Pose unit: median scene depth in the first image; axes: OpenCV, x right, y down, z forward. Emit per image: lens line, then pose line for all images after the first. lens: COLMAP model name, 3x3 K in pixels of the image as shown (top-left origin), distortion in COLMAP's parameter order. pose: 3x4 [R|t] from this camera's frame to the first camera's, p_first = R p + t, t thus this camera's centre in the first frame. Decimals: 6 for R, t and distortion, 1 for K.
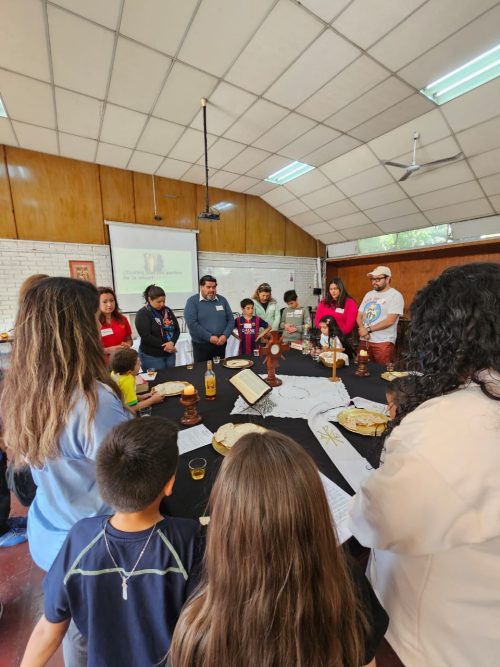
lens RADIAL K [[272.1, 0, 247.7], [0, 272.1, 334.1], [0, 0, 1]] dist [-0.004601, 0.001191]
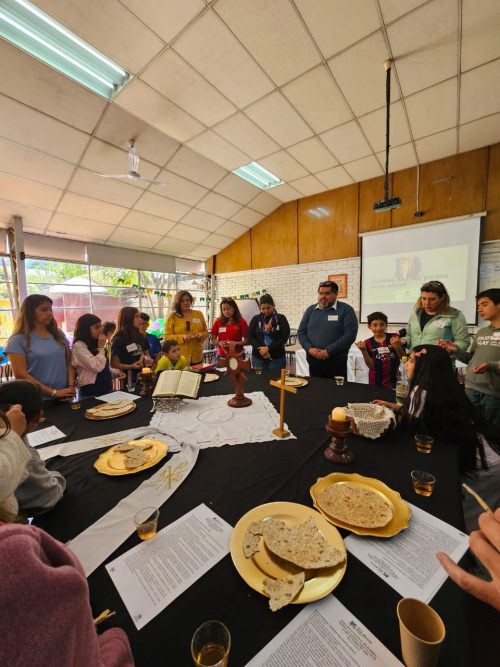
lens RADIAL K [[272.1, 0, 243.4], [0, 272.1, 332.3], [0, 0, 1]] dist [-0.004601, 0.001191]
pose [[0.339722, 0.091947, -0.936021, 0.422009], [-0.137201, 0.989409, 0.047395, -0.039526], [0.930465, 0.112322, 0.348739, 0.332533]]
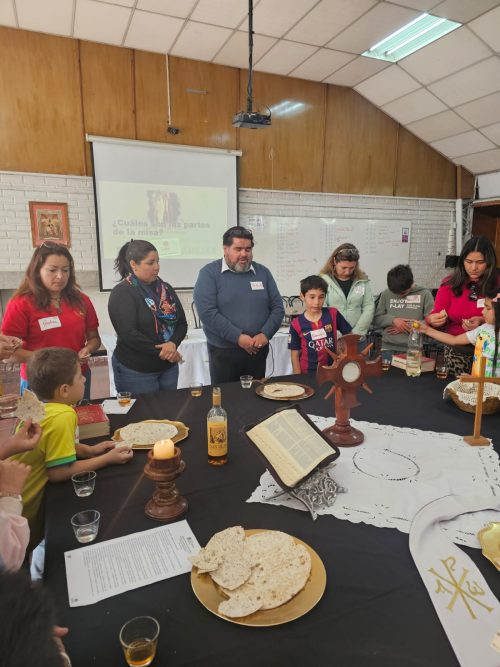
lens RADIAL K [[448.7, 0, 254.9], [0, 448.7, 339.1], [0, 0, 1]] dist [0.049832, -0.042659]
pose [[0.986777, 0.046670, -0.155218, 0.023851], [-0.043762, 0.998797, 0.022101, -0.006952], [0.156062, -0.015017, 0.987633, 0.074200]]
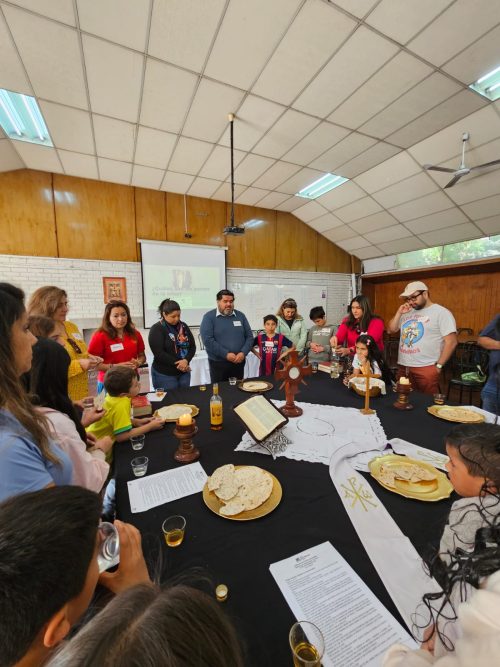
lens RADIAL K [[272.1, 0, 245.9], [0, 272.1, 335.3], [0, 0, 1]] dist [-0.004601, 0.001191]
pose [[0.991991, 0.019803, -0.124750, 0.025176], [-0.027164, 0.997971, -0.057587, -0.004123], [0.123356, 0.060515, 0.990516, 0.058869]]
